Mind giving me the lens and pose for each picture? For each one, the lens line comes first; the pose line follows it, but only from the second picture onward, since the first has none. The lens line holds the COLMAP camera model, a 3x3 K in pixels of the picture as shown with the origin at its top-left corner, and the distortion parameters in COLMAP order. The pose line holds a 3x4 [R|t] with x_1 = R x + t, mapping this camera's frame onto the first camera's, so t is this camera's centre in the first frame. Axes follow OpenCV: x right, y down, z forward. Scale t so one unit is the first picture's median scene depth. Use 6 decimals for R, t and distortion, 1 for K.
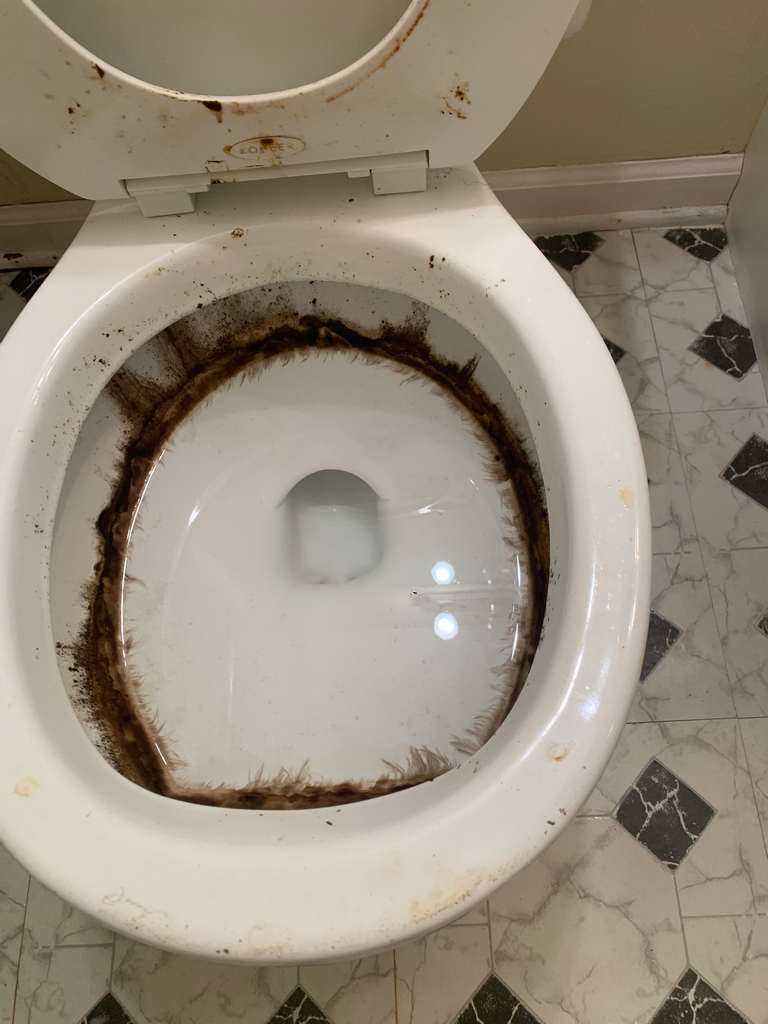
lens RADIAL K [[785.7, 0, 385.6], [0, 785.7, 512.3], [0, 0, 1]] dist [0.023411, 0.002337]
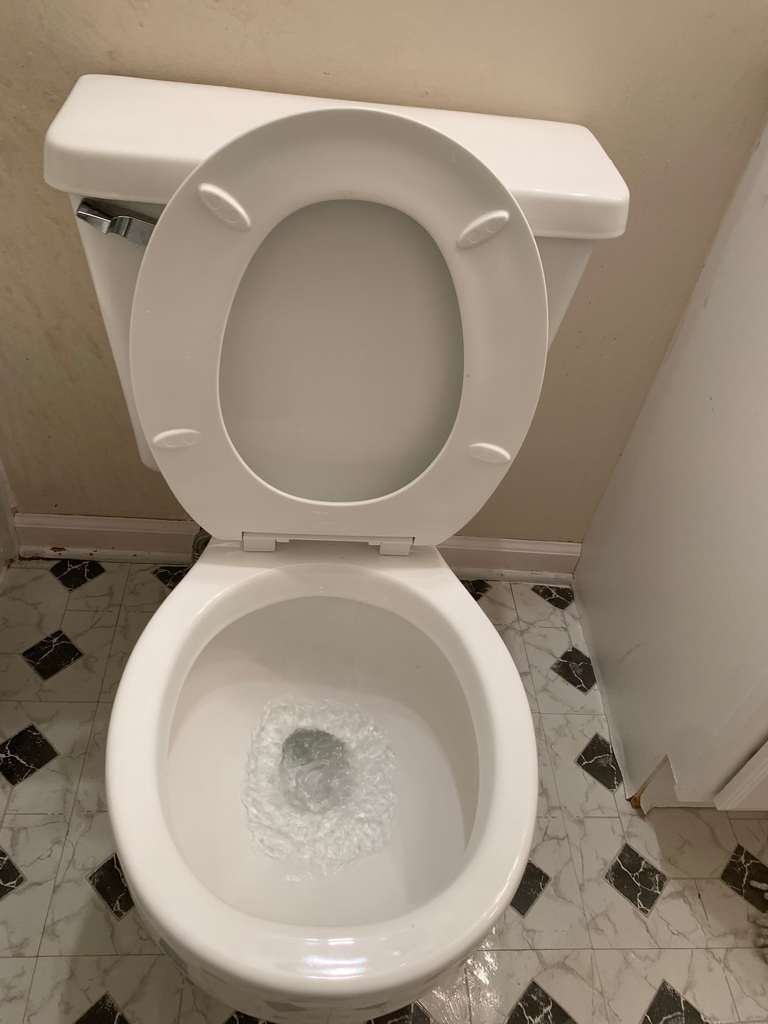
lens RADIAL K [[785.7, 0, 381.2], [0, 785.7, 514.1], [0, 0, 1]] dist [0.023411, 0.002337]
pose [[0.983123, 0.123469, 0.135001, -0.148783], [-0.063175, 0.921646, -0.382853, 0.105063], [-0.171694, 0.367863, 0.913892, -0.363033]]
